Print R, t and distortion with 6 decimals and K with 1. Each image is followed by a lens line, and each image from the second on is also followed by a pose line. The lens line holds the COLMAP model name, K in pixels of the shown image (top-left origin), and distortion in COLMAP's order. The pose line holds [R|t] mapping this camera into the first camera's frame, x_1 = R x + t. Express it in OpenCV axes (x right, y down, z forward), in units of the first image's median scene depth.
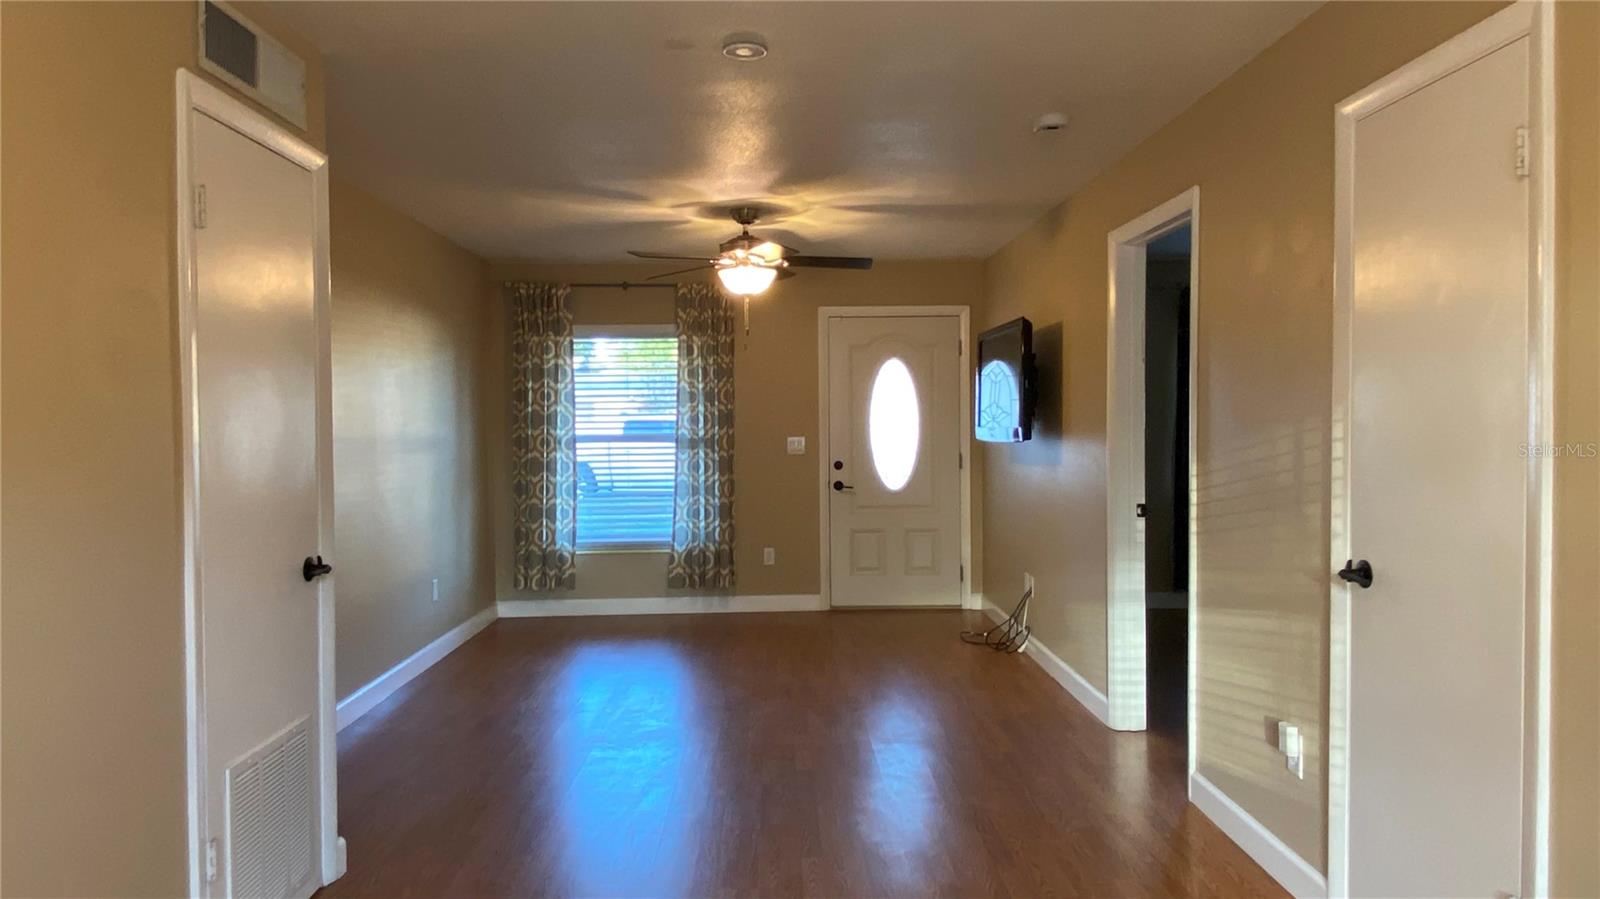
lens RADIAL K [[1025.0, 0, 800.0], [0, 1025.0, 449.5], [0, 0, 1]] dist [-0.003048, -0.000043]
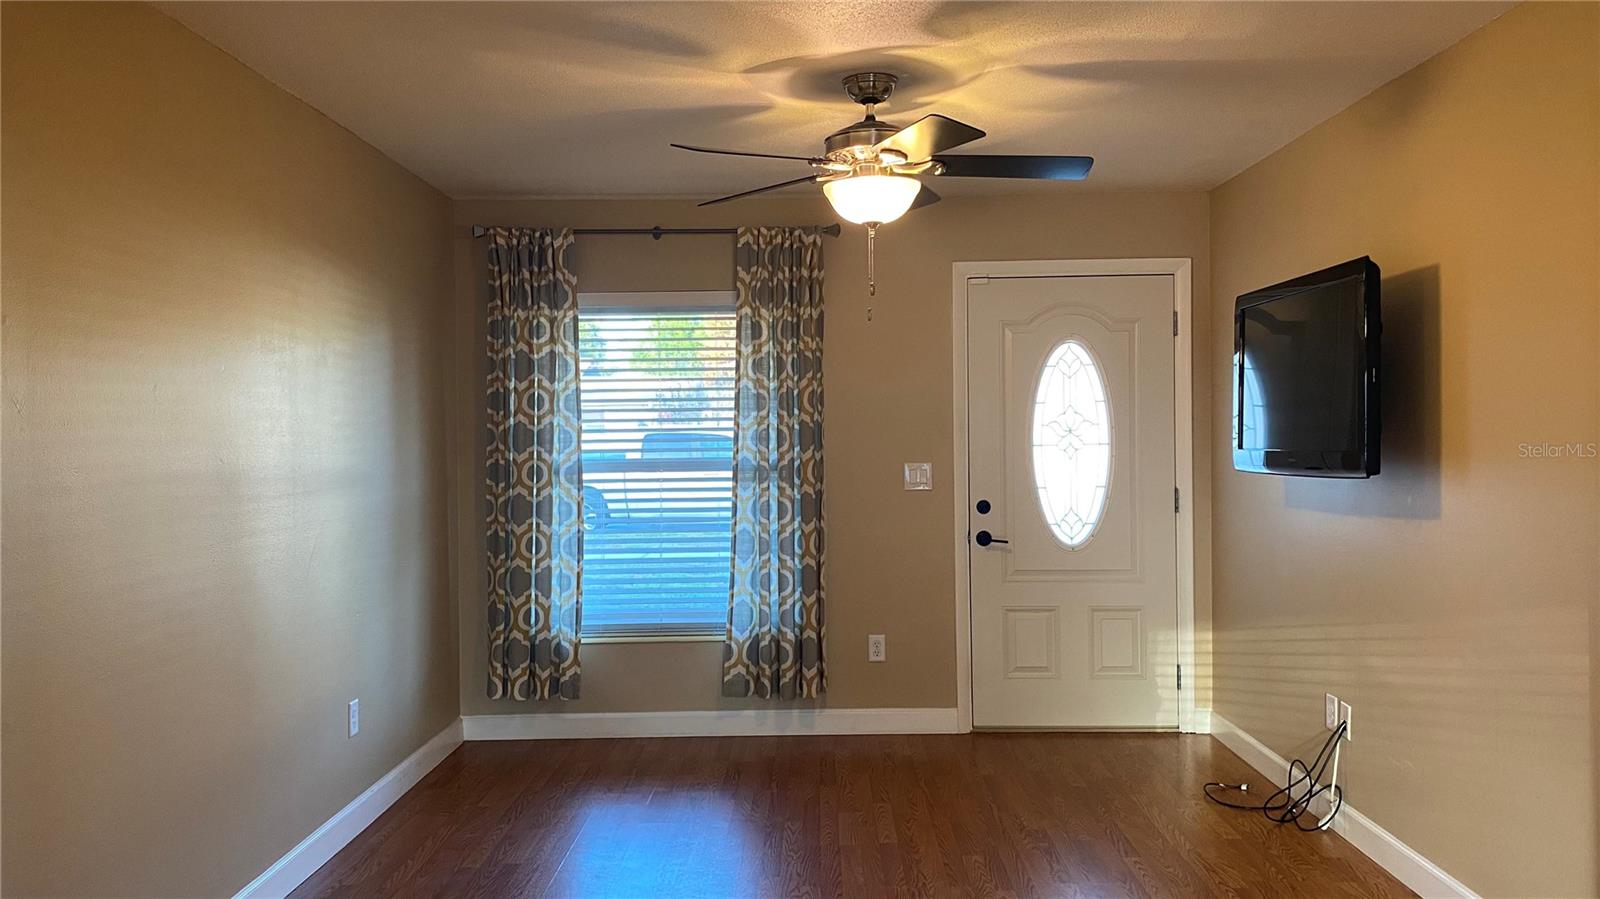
lens RADIAL K [[1259.4, 0, 800.0], [0, 1259.4, 449.5], [0, 0, 1]] dist [0.007756, -0.000224]
pose [[0.998954, -0.001470, -0.045698, -0.043224], [0.000725, 0.999867, -0.016319, -0.008233], [0.045716, 0.016269, 0.998822, 0.205118]]
